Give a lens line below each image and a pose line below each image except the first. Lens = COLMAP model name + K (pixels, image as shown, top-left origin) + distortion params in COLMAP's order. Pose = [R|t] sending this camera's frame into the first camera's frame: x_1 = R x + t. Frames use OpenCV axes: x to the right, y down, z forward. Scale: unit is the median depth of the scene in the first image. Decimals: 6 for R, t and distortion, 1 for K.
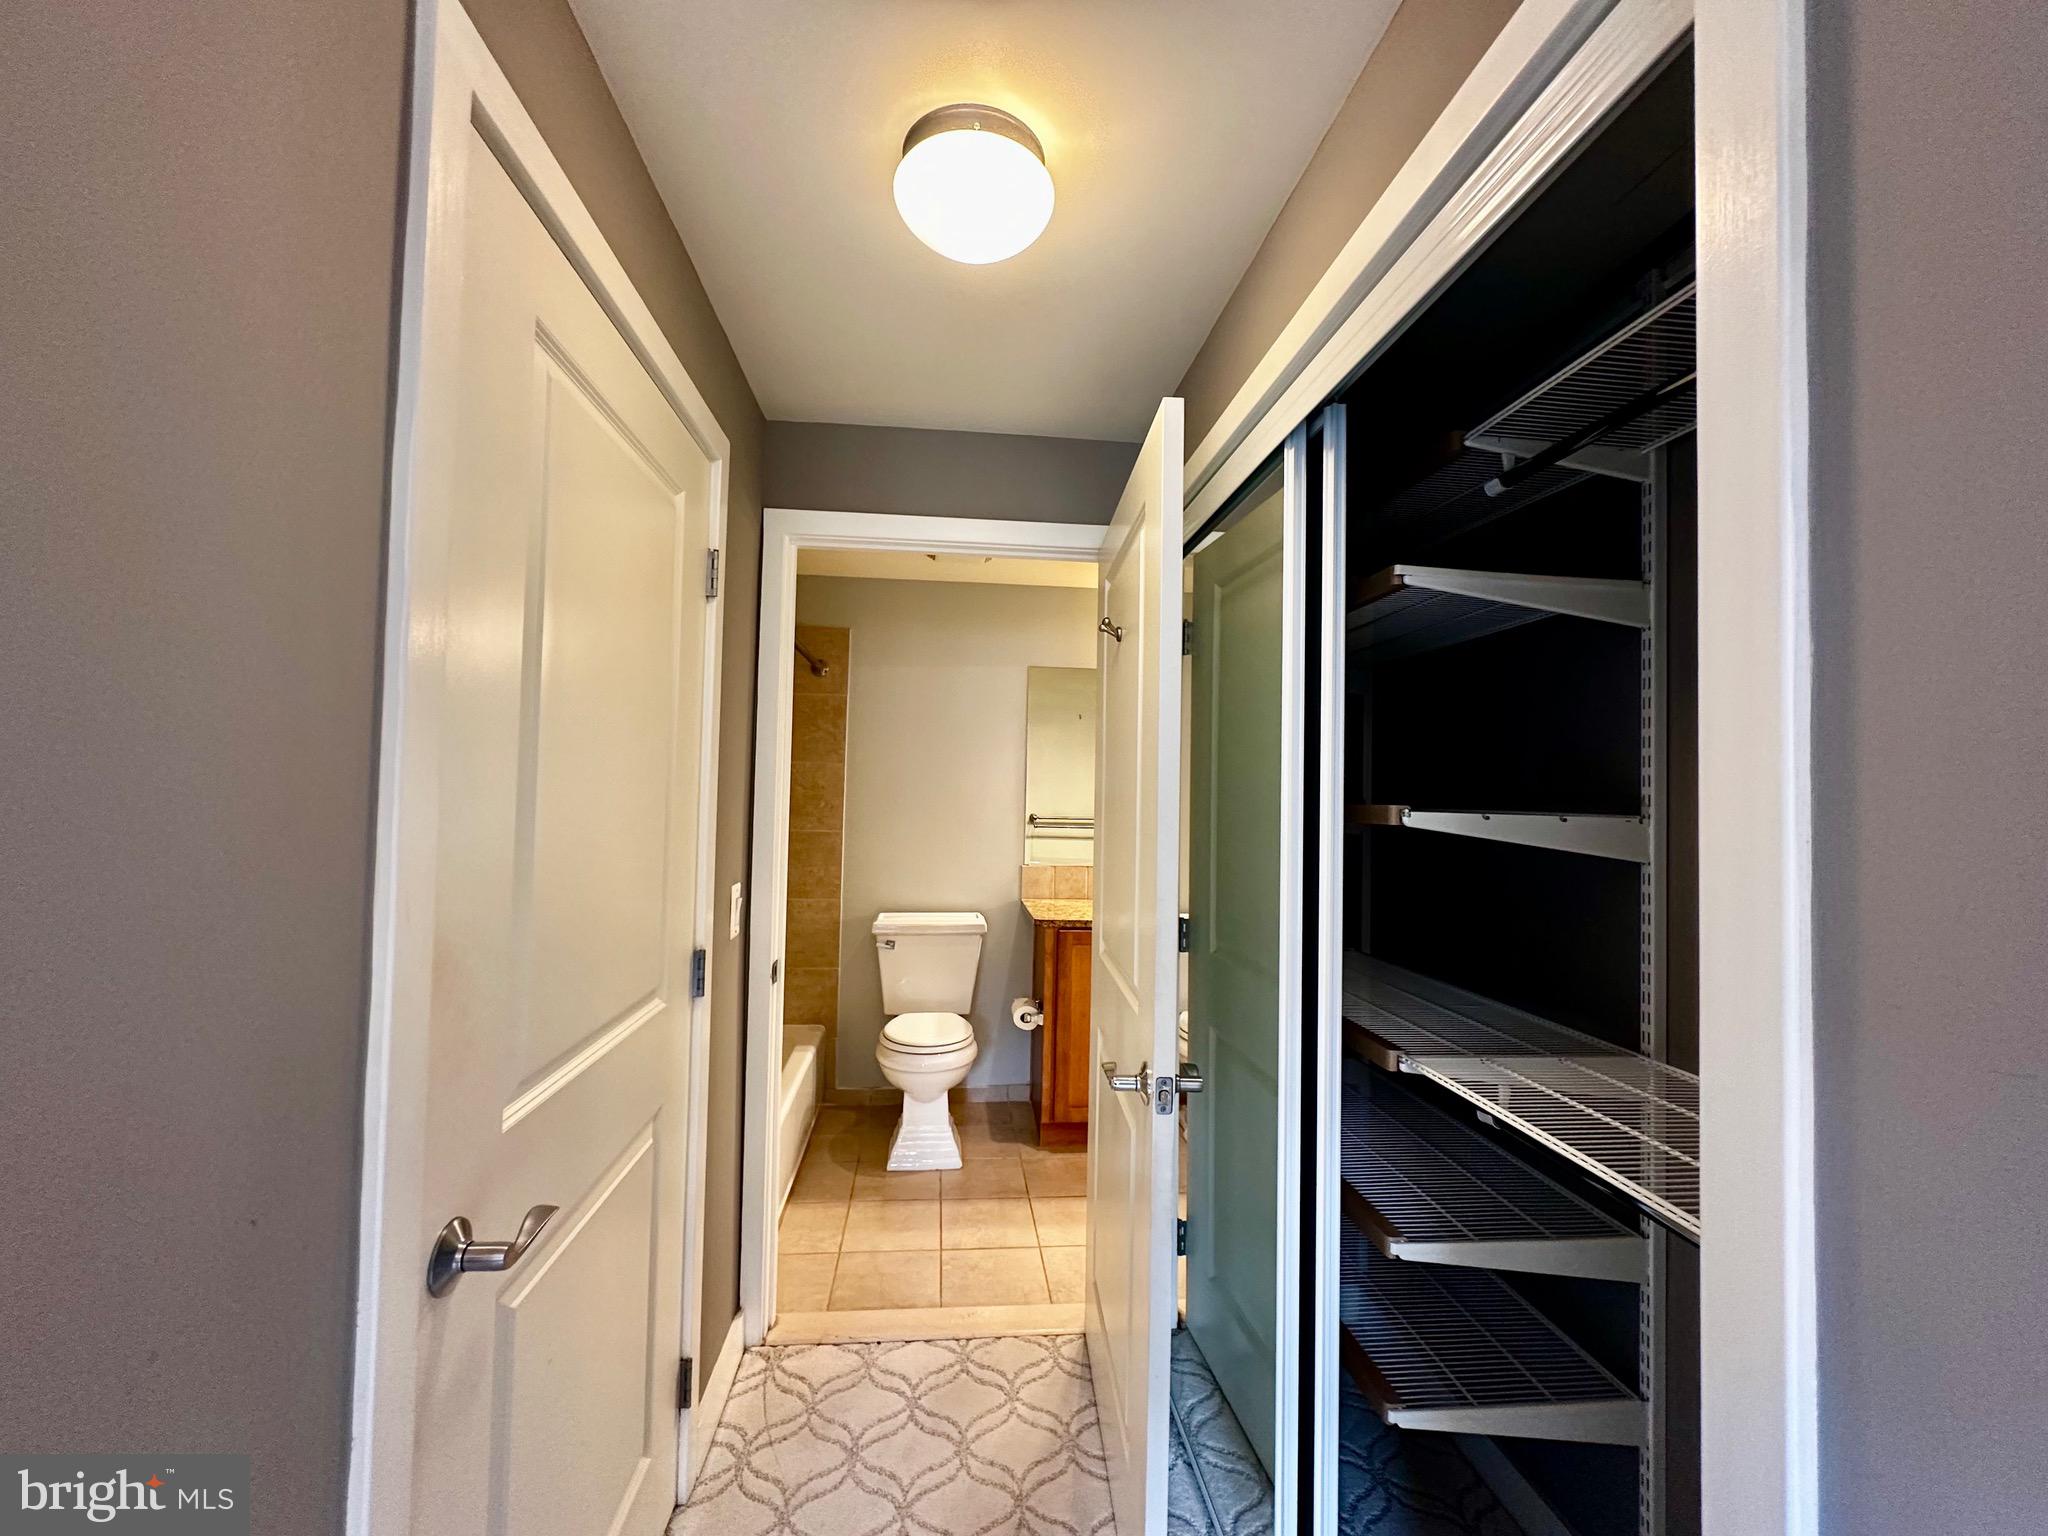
lens RADIAL K [[816.0, 0, 1024.0], [0, 816.0, 768.0], [0, 0, 1]] dist [-0.000017, 0.000202]
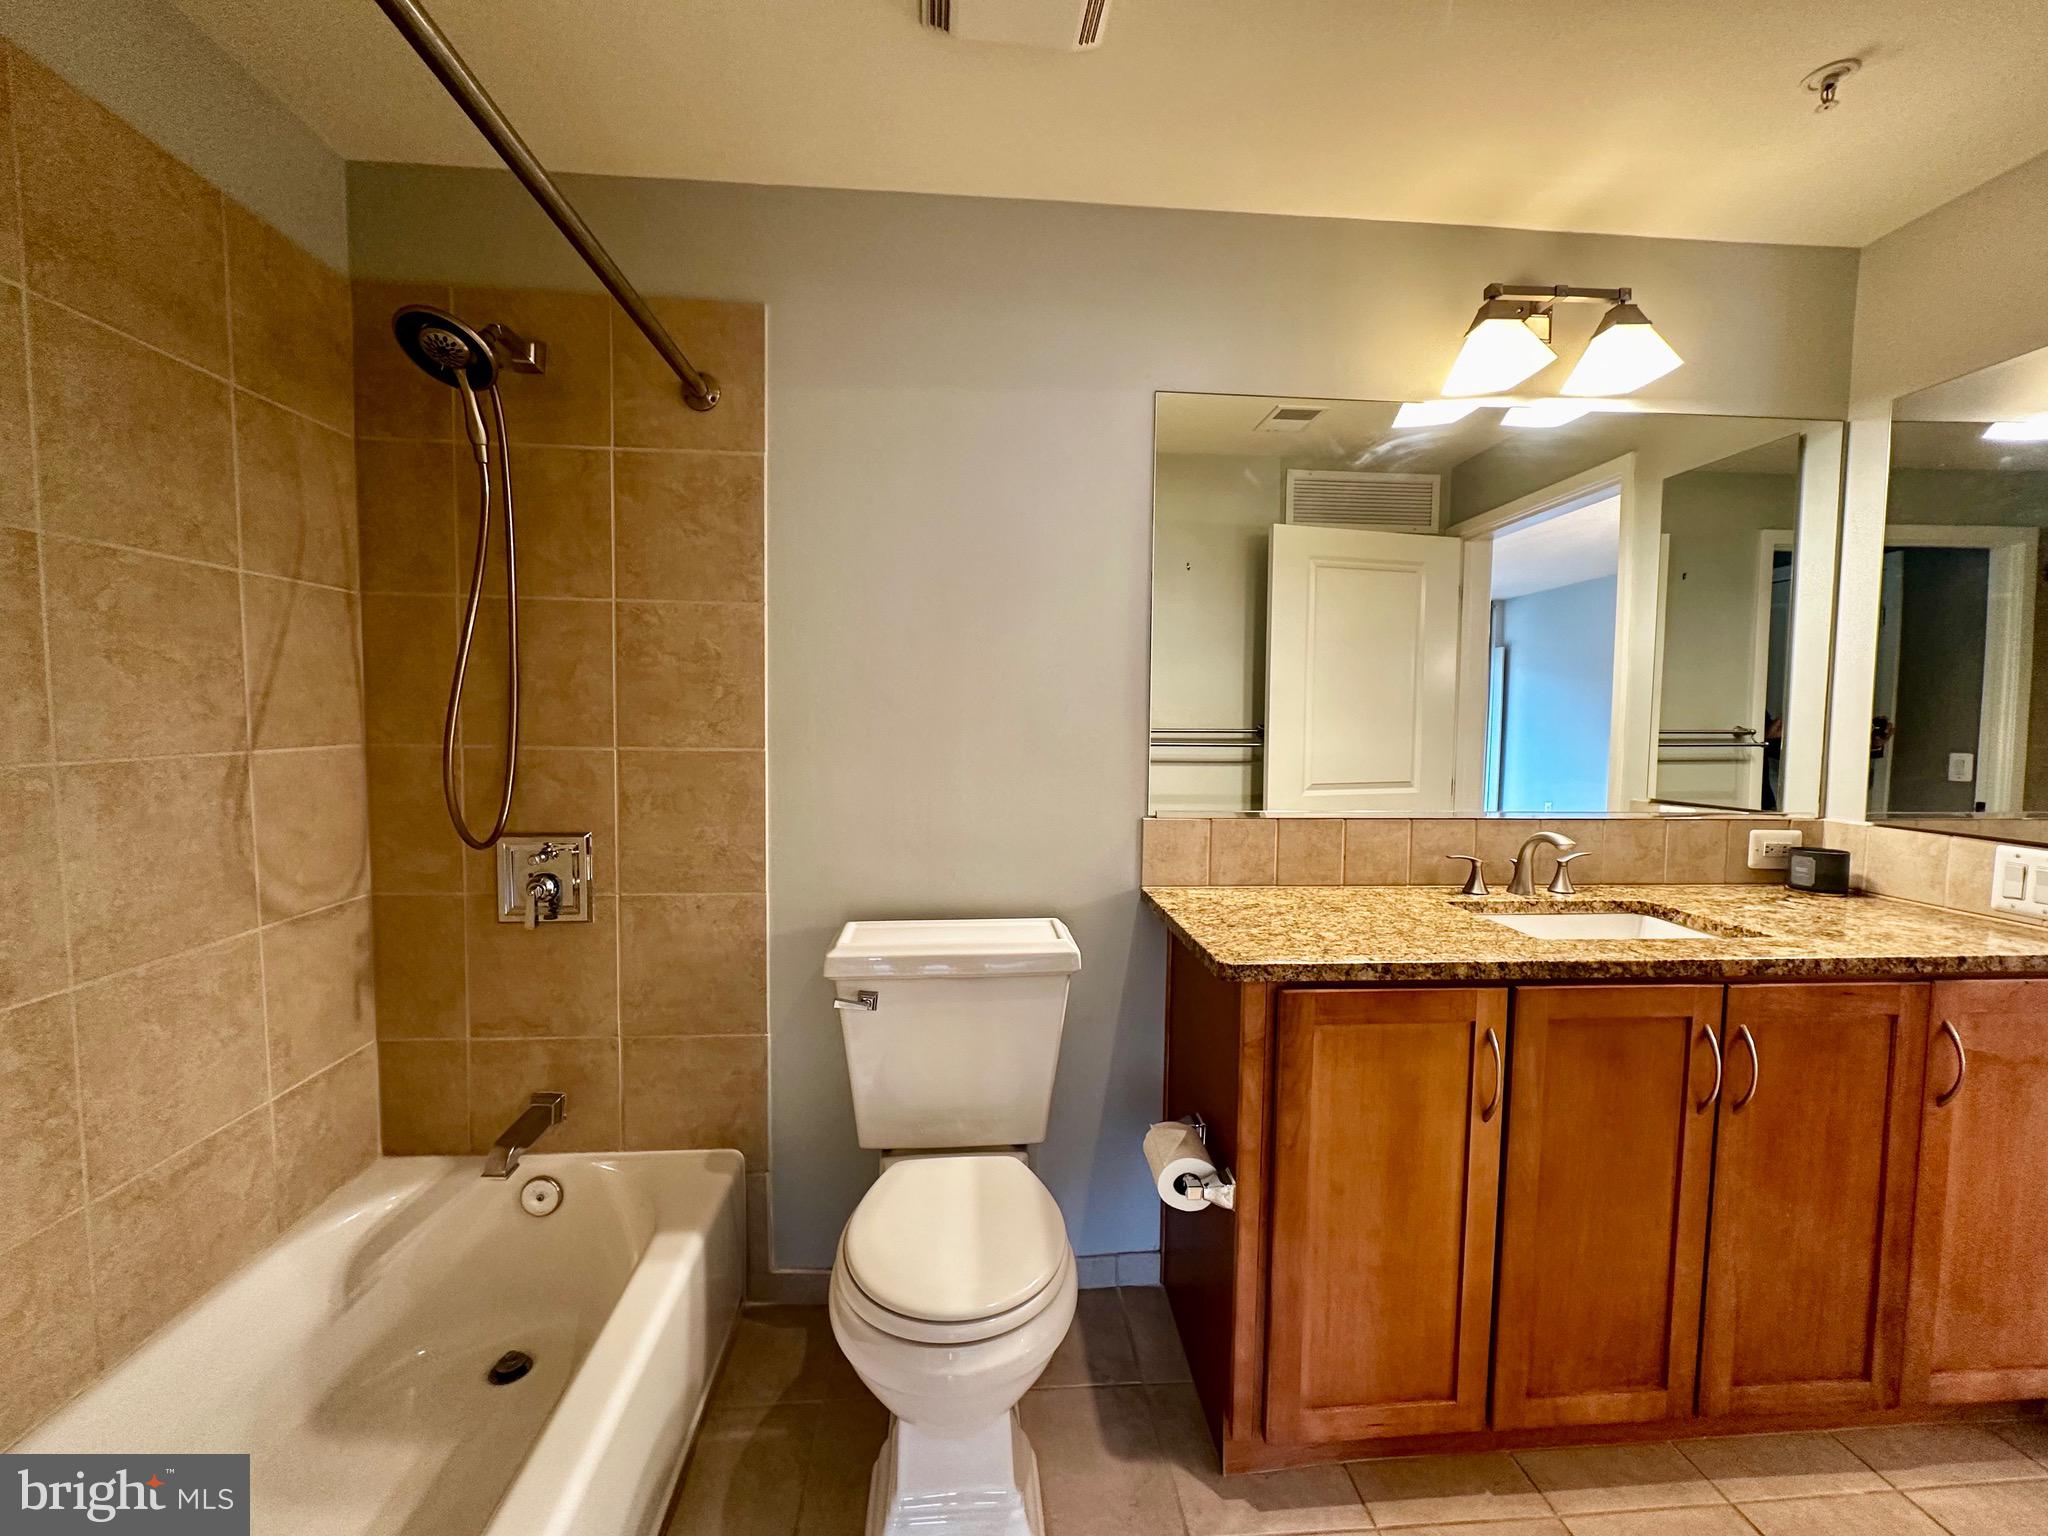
lens RADIAL K [[816.0, 0, 1024.0], [0, 816.0, 768.0], [0, 0, 1]] dist [-0.000017, 0.000202]
pose [[0.999758, -0.009857, -0.019680, -0.066886], [0.011523, 0.996190, 0.086443, 0.051056], [0.018753, -0.086649, 0.996062, 0.561085]]
